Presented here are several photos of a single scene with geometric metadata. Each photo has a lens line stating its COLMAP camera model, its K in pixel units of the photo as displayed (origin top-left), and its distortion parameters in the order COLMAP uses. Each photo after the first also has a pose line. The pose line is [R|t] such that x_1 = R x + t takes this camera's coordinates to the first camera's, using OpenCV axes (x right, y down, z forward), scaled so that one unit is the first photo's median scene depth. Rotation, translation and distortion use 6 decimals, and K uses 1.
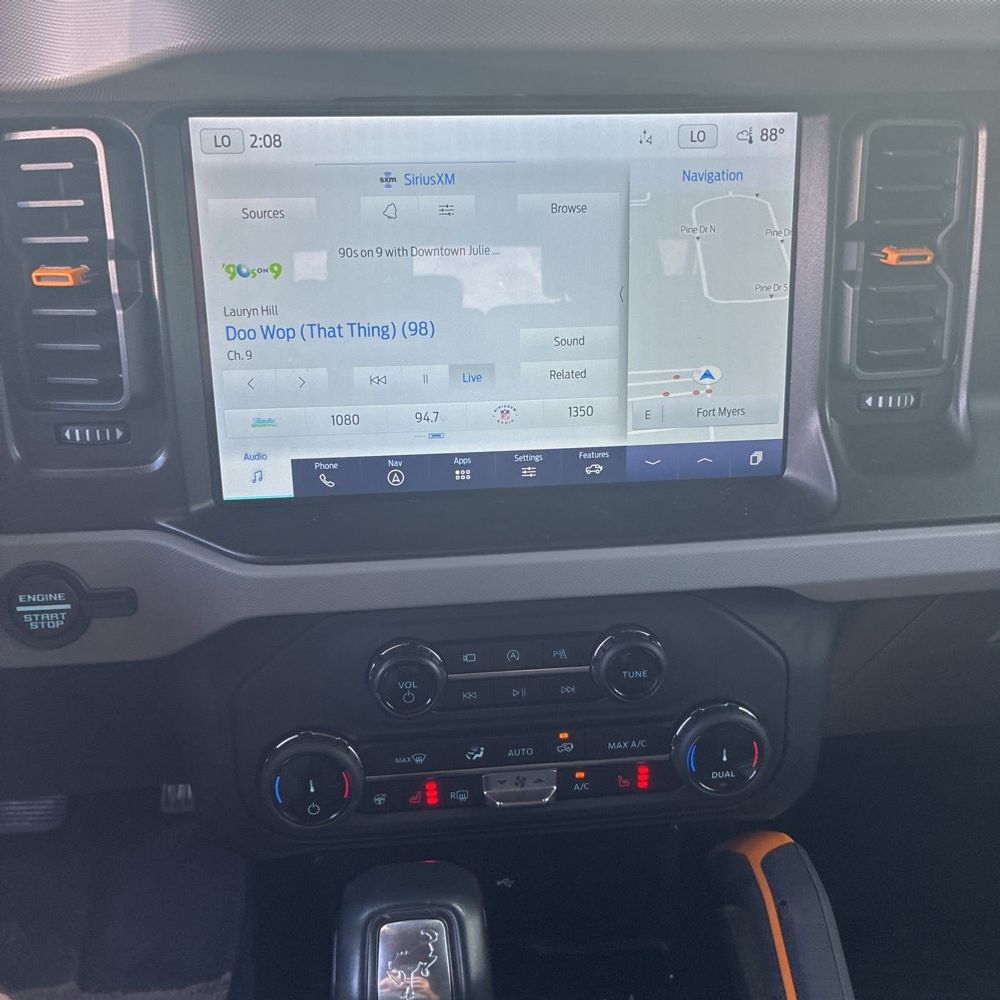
lens RADIAL K [[1019.7, 0, 516.9], [0, 1019.7, 517.0], [0, 0, 1]] dist [0.022970, 0.000000]
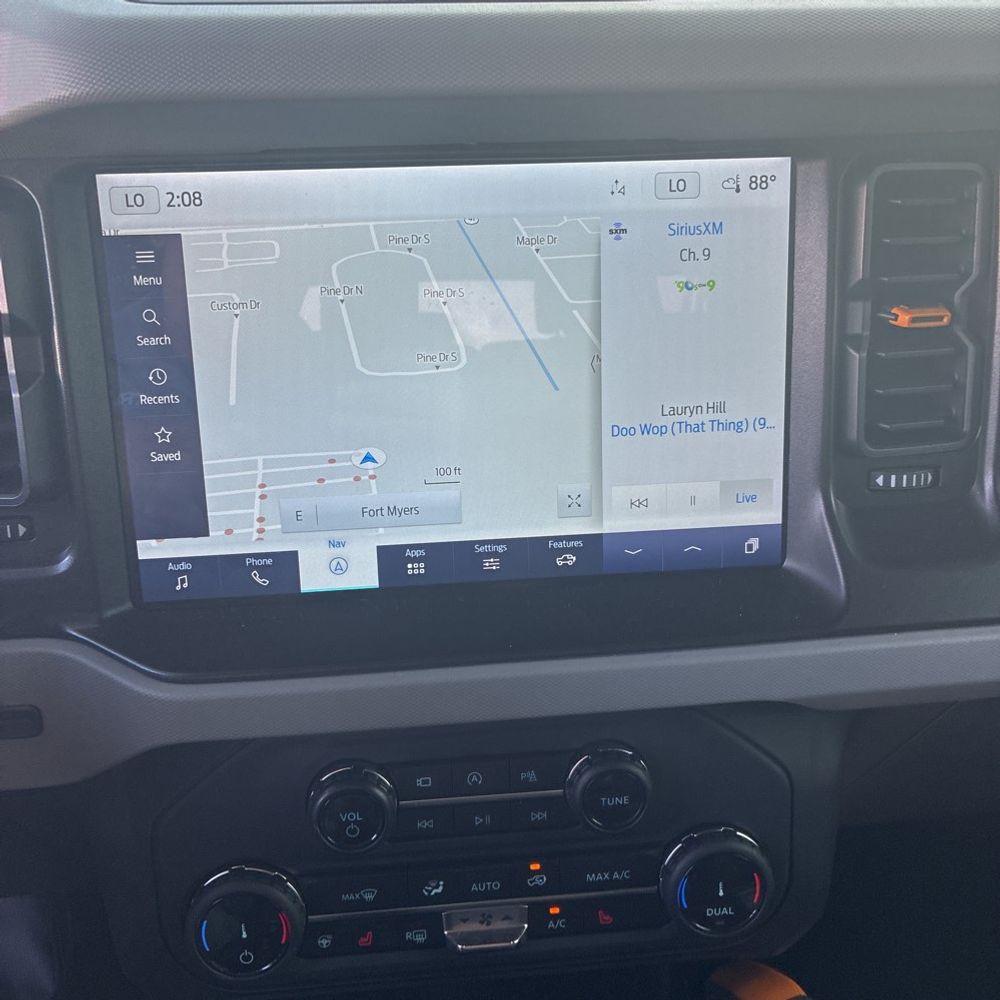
lens RADIAL K [[1019.7, 0, 502.1], [0, 1019.7, 508.9], [0, 0, 1]] dist [0.022970, 0.000000]
pose [[0.999791, -0.009828, -0.017938, 0.038428], [0.009245, 0.999436, -0.032274, -0.065926], [0.018245, 0.032102, 0.999318, 0.125984]]
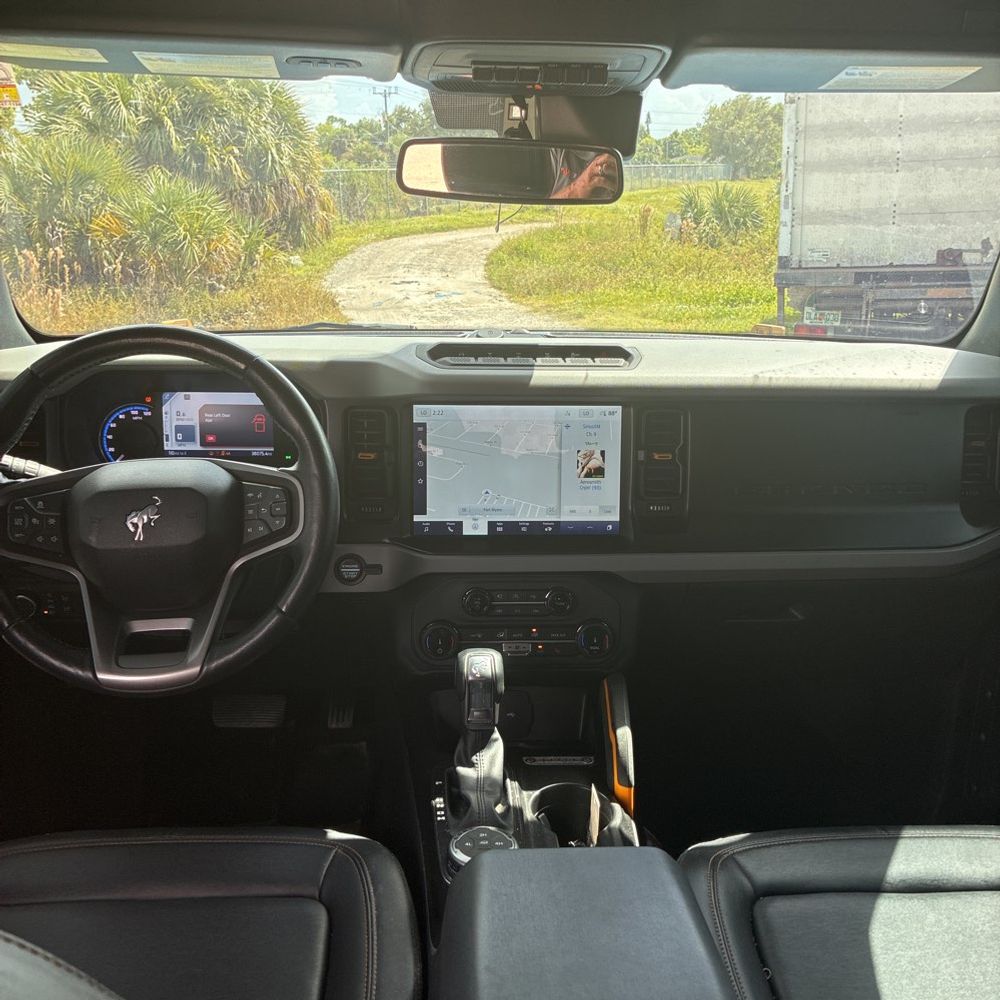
lens RADIAL K [[1019.7, 0, 498.3], [0, 1019.7, 499.5], [0, 0, 1]] dist [0.022970, 0.000000]
pose [[0.998635, 0.031521, -0.041660, 0.055599], [-0.037302, 0.988550, -0.146211, 0.284926], [0.036575, 0.147565, 0.988376, -1.746330]]
